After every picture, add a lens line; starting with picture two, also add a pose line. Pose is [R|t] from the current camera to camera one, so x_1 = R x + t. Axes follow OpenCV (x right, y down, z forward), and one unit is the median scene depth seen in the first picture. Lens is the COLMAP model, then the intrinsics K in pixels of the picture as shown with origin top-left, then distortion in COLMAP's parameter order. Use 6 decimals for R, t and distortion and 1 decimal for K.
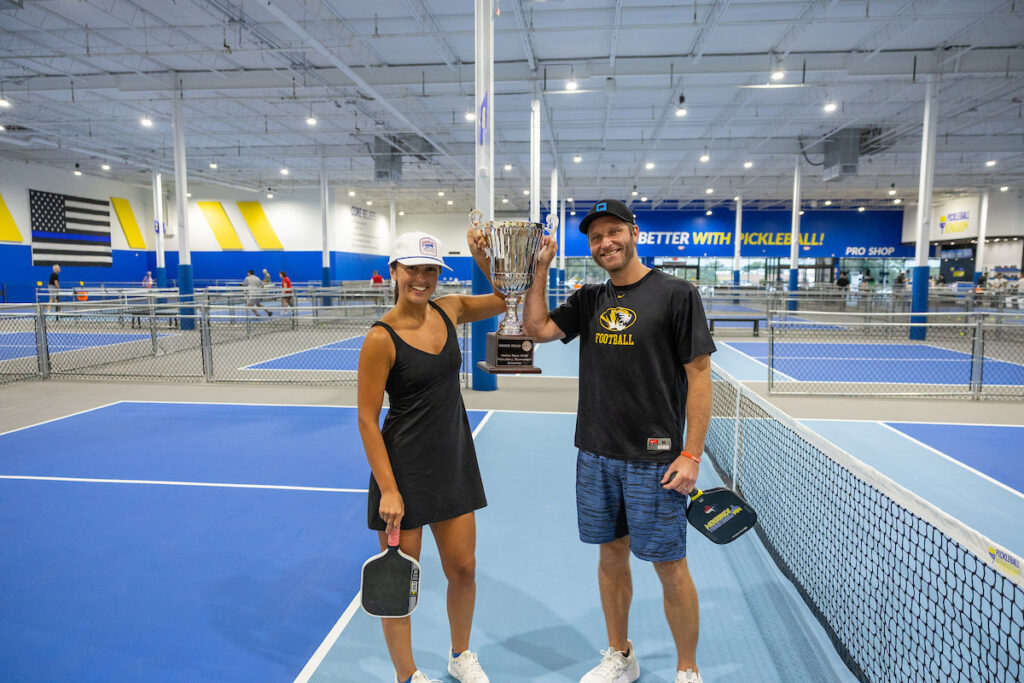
lens RADIAL K [[686.2, 0, 513.6], [0, 686.2, 343.7], [0, 0, 1]] dist [0.004647, 0.004089]
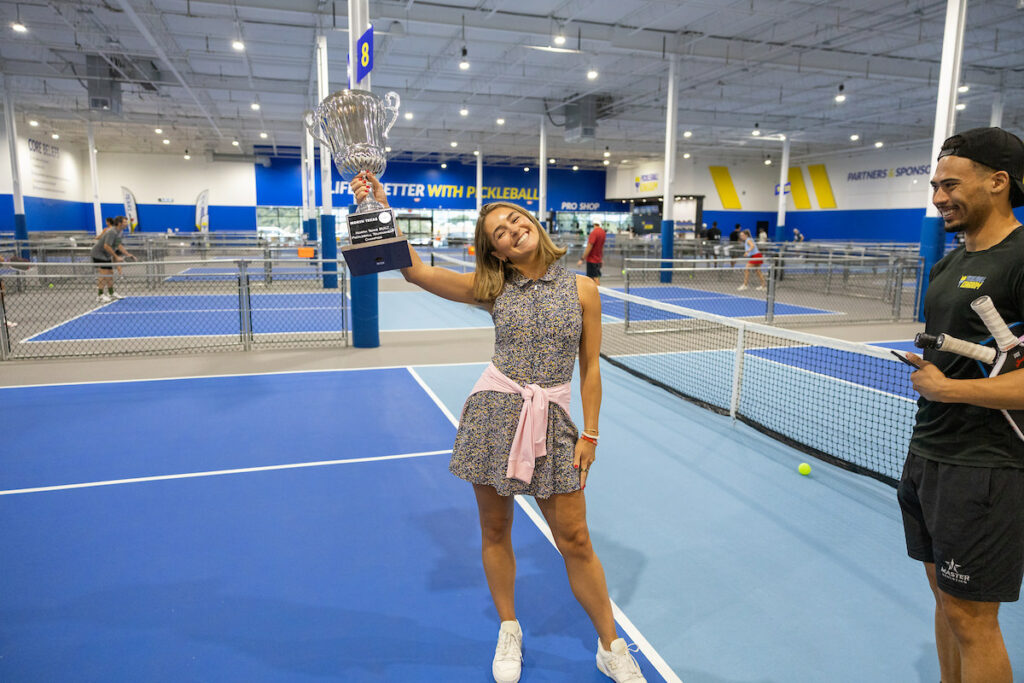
lens RADIAL K [[685.3, 0, 512.0], [0, 685.3, 341.5], [0, 0, 1]] dist [0.009280, -0.001050]
pose [[0.911209, -0.063695, 0.406989, -0.097376], [0.036715, 0.996599, 0.073769, -0.001158], [-0.410304, -0.052277, 0.910449, 0.018019]]
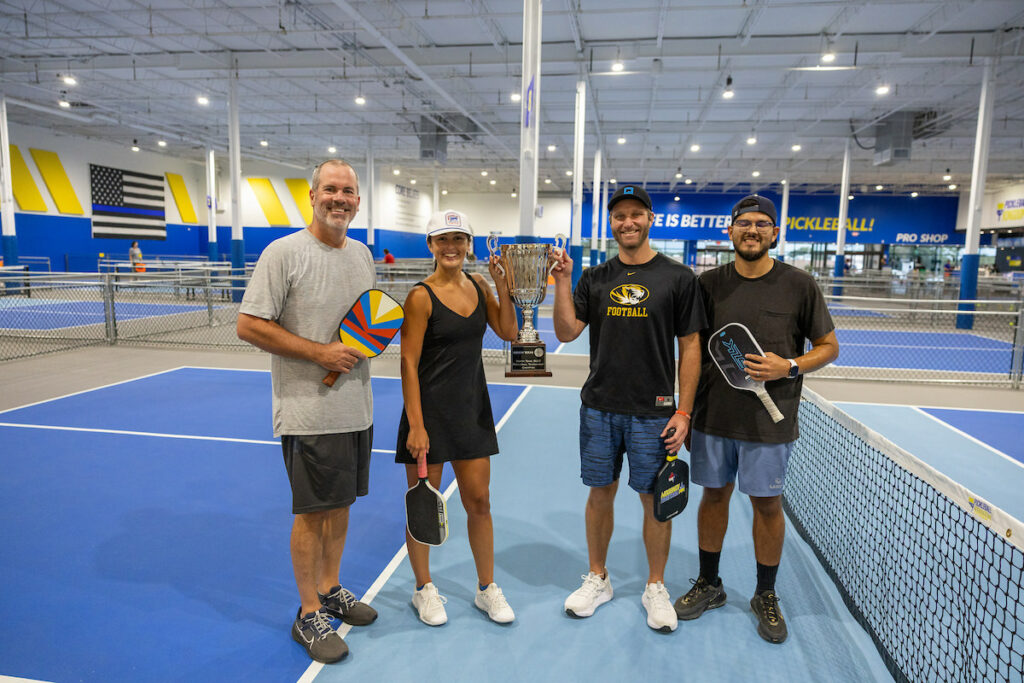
lens RADIAL K [[686.8, 0, 516.6], [0, 686.8, 341.5], [0, 0, 1]] dist [0.011035, -0.003083]
pose [[0.998348, 0.025473, -0.051493, -0.000646], [-0.024209, 0.999394, 0.025013, 0.001855], [0.052099, -0.023725, 0.998360, -0.013016]]
